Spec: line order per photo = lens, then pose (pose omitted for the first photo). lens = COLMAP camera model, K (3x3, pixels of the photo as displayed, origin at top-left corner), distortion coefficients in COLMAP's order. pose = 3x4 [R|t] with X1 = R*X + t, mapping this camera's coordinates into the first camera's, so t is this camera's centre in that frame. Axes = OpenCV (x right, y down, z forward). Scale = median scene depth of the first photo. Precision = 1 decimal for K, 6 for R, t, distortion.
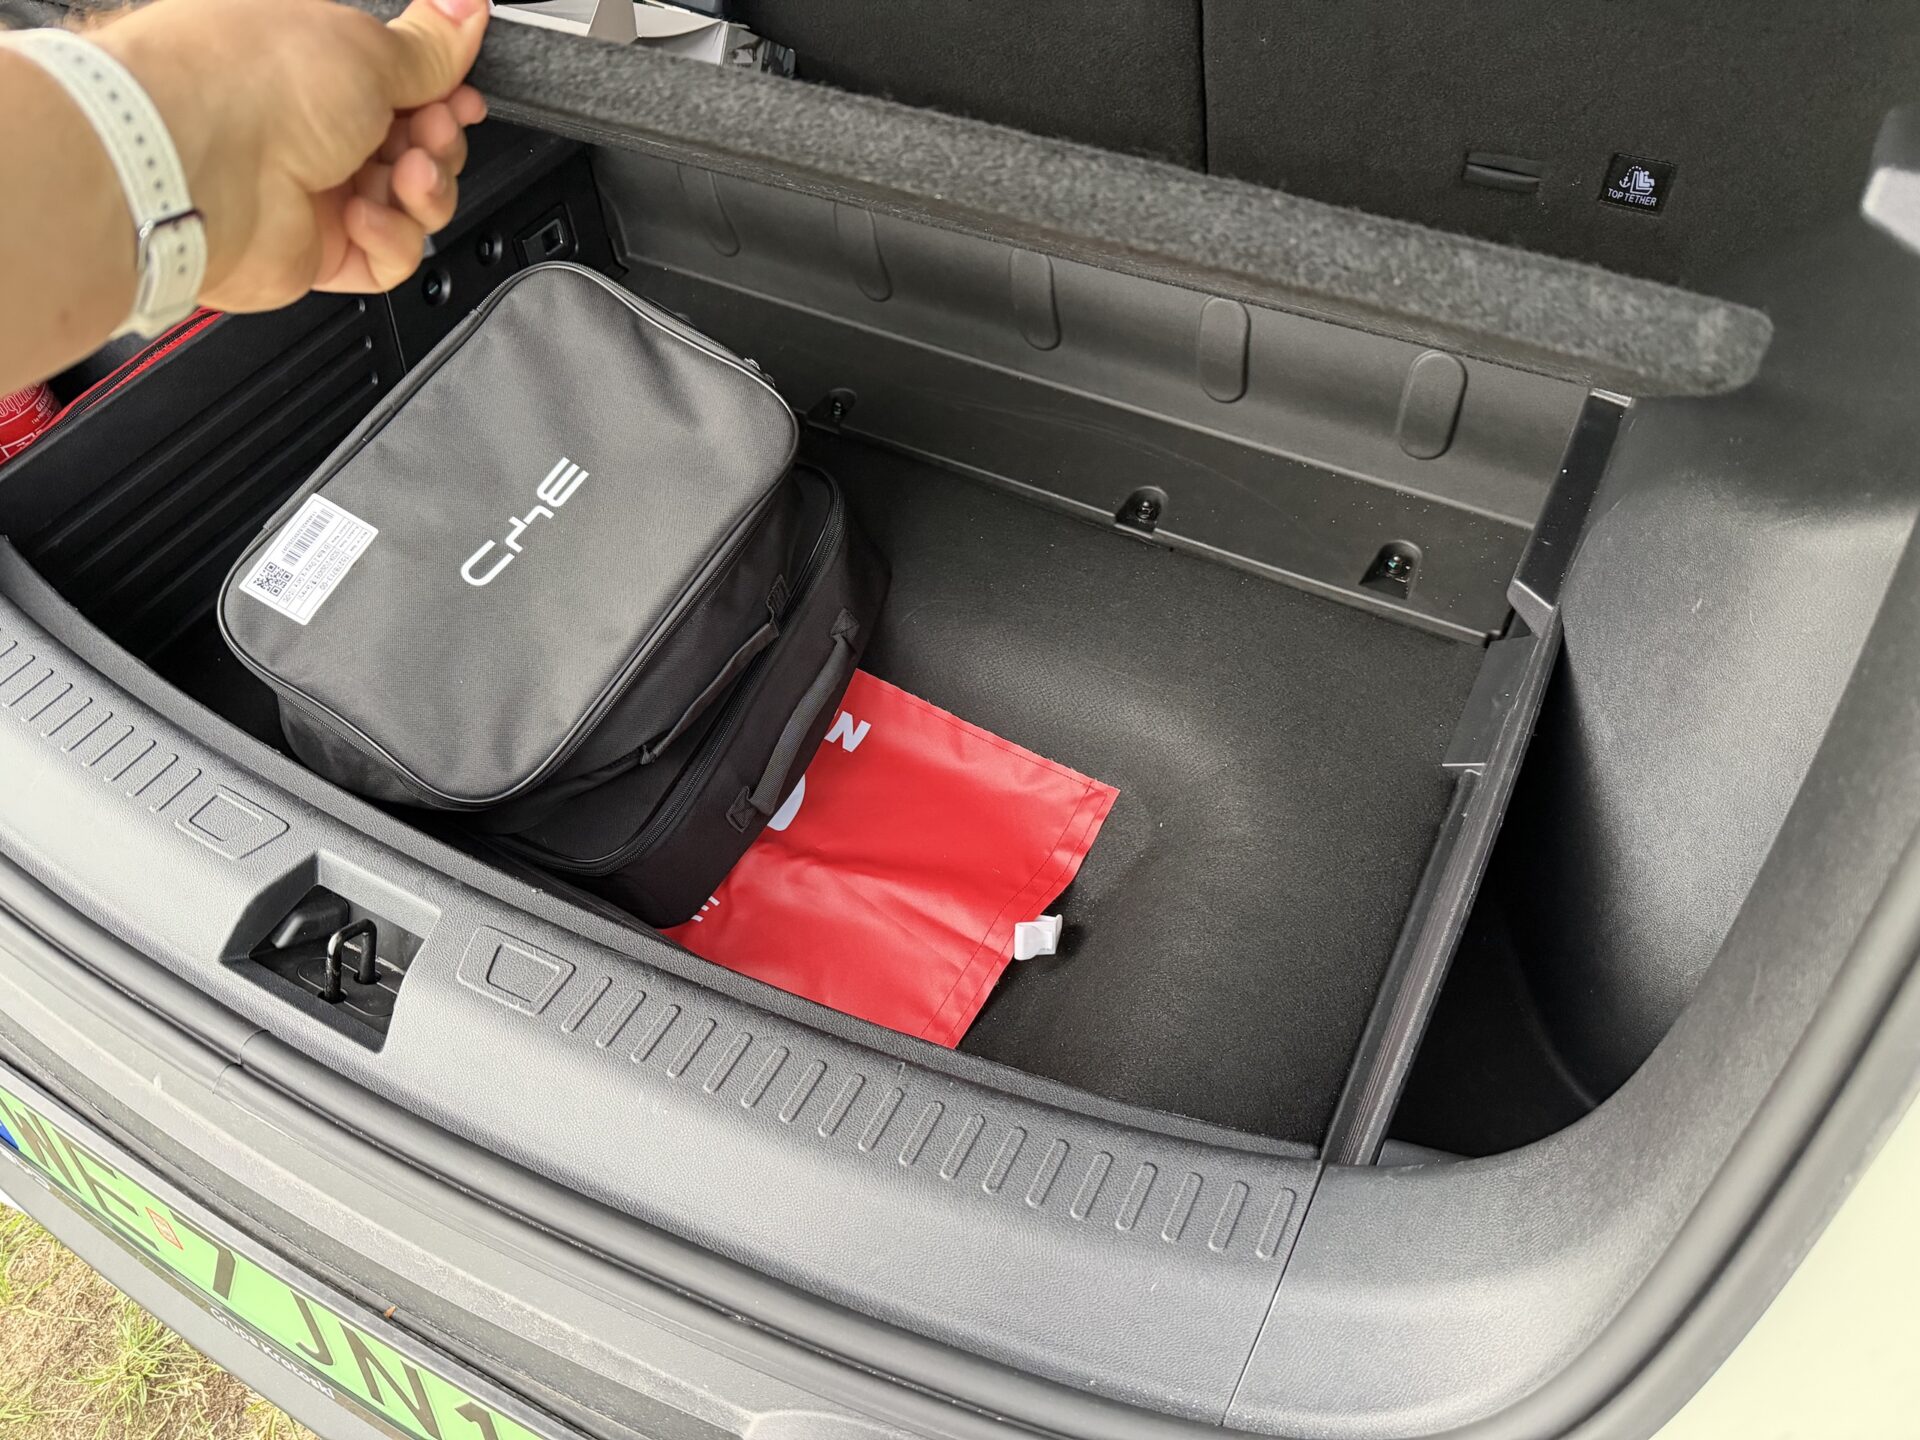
lens RADIAL K [[1375.2, 0, 960.0], [0, 1375.2, 720.0], [0, 0, 1]] dist [0.061505, -0.066140]
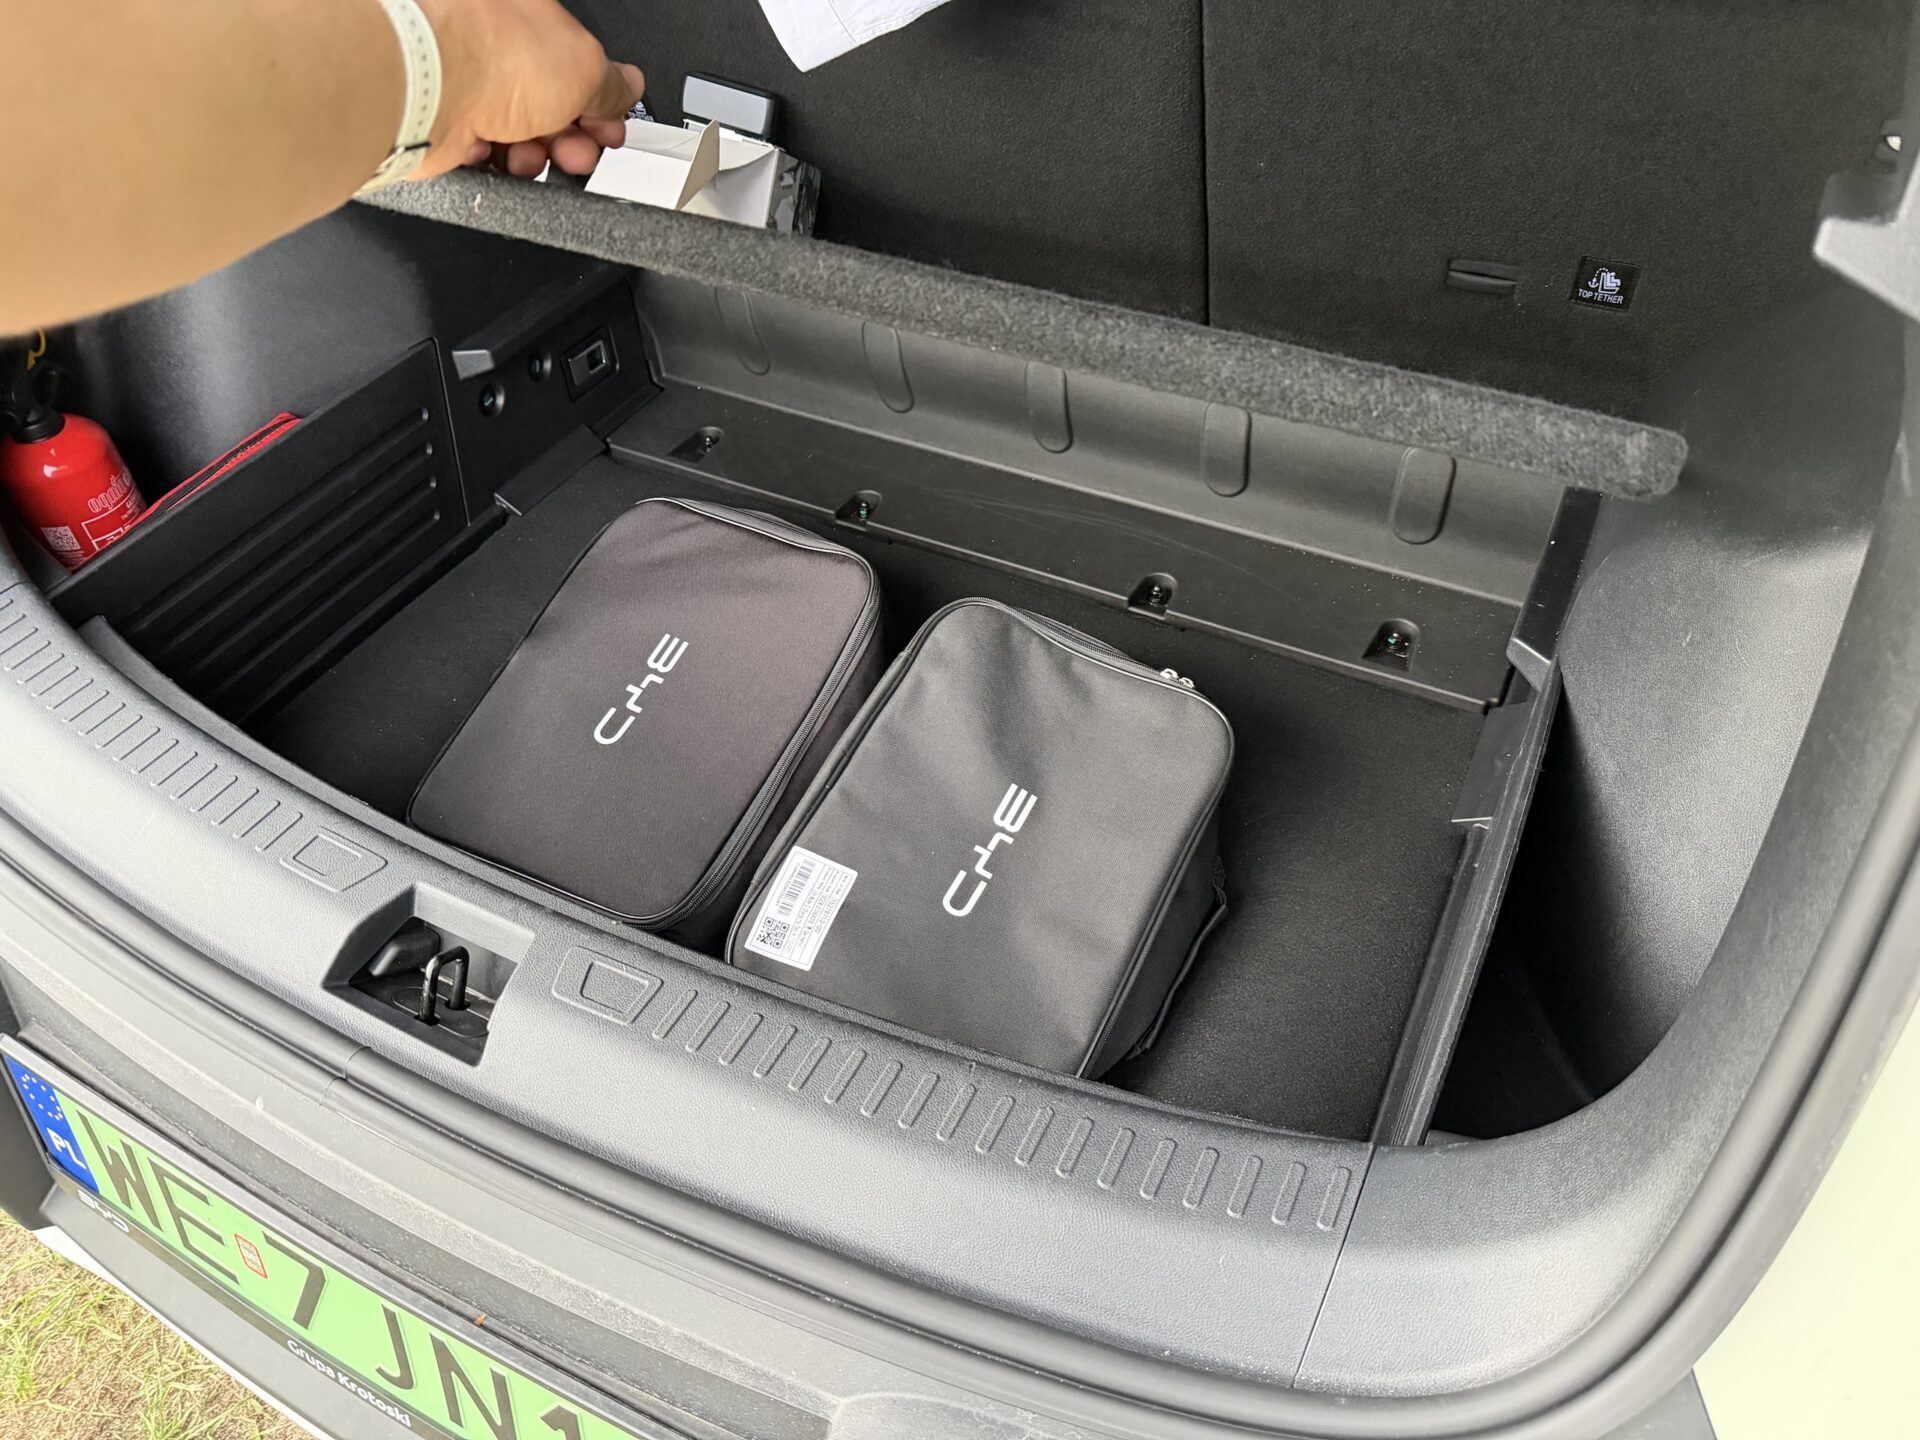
lens RADIAL K [[1363.5, 0, 953.7], [0, 1363.5, 707.3], [0, 0, 1]] dist [0.063055, -0.070378]
pose [[0.999937, -0.009771, 0.005453, -0.052250], [0.010272, 0.994844, -0.100895, 0.071101], [-0.004439, 0.100944, 0.994882, -0.070747]]
